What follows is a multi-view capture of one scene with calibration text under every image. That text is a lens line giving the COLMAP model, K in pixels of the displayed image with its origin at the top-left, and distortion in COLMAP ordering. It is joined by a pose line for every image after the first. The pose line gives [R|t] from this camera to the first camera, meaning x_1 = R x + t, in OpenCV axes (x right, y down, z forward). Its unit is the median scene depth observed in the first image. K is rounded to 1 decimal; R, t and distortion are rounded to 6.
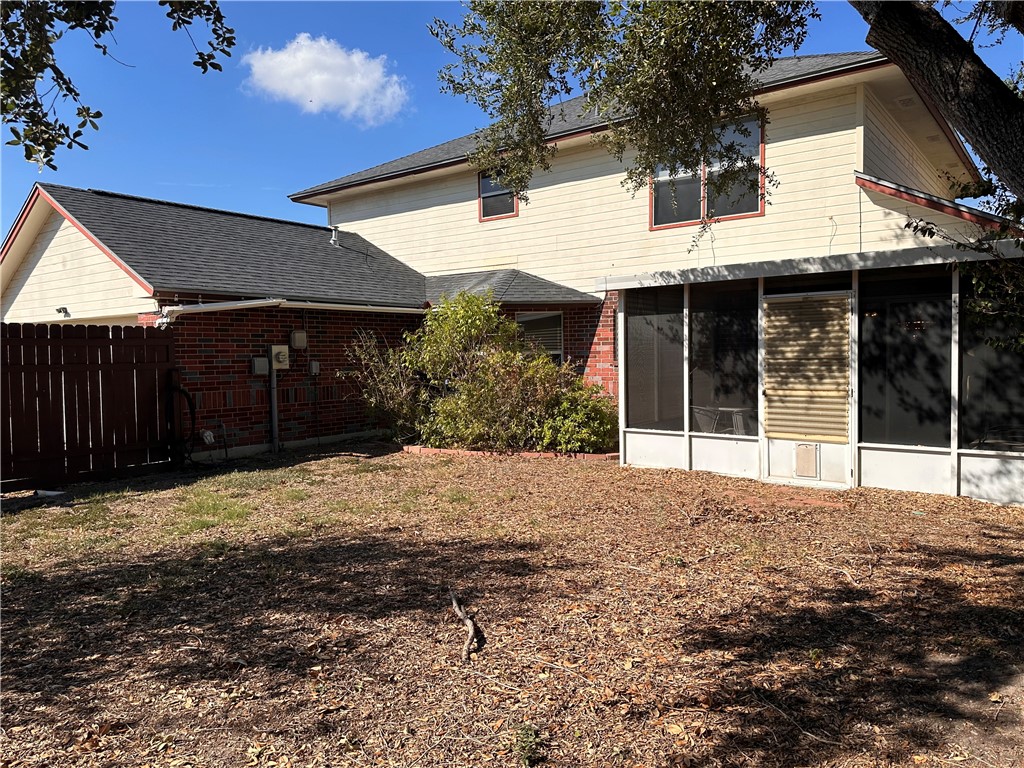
lens RADIAL K [[719.1, 0, 510.9], [0, 719.1, 382.5], [0, 0, 1]] dist [0.047937, -0.042651]
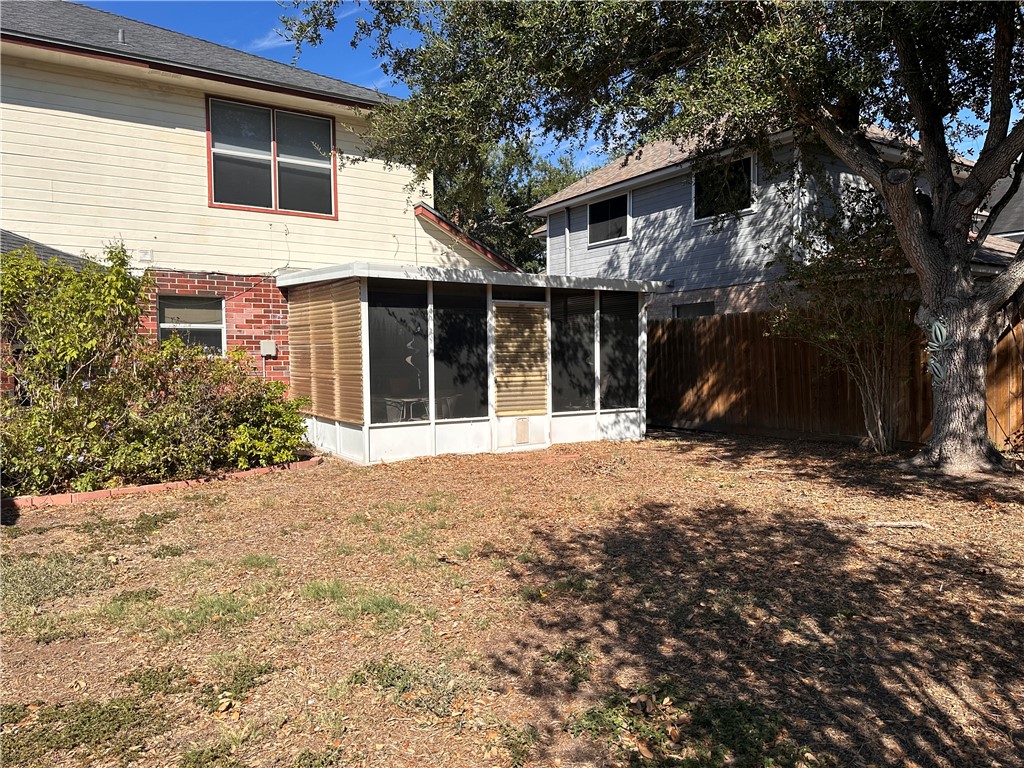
lens RADIAL K [[719.1, 0, 512.5], [0, 719.1, 385.5], [0, 0, 1]] dist [0.047937, -0.042651]
pose [[0.326381, -0.024550, 0.944919, -0.802103], [0.039127, 0.999157, 0.012444, 0.010115], [-0.944428, 0.032911, 0.327067, 0.593828]]
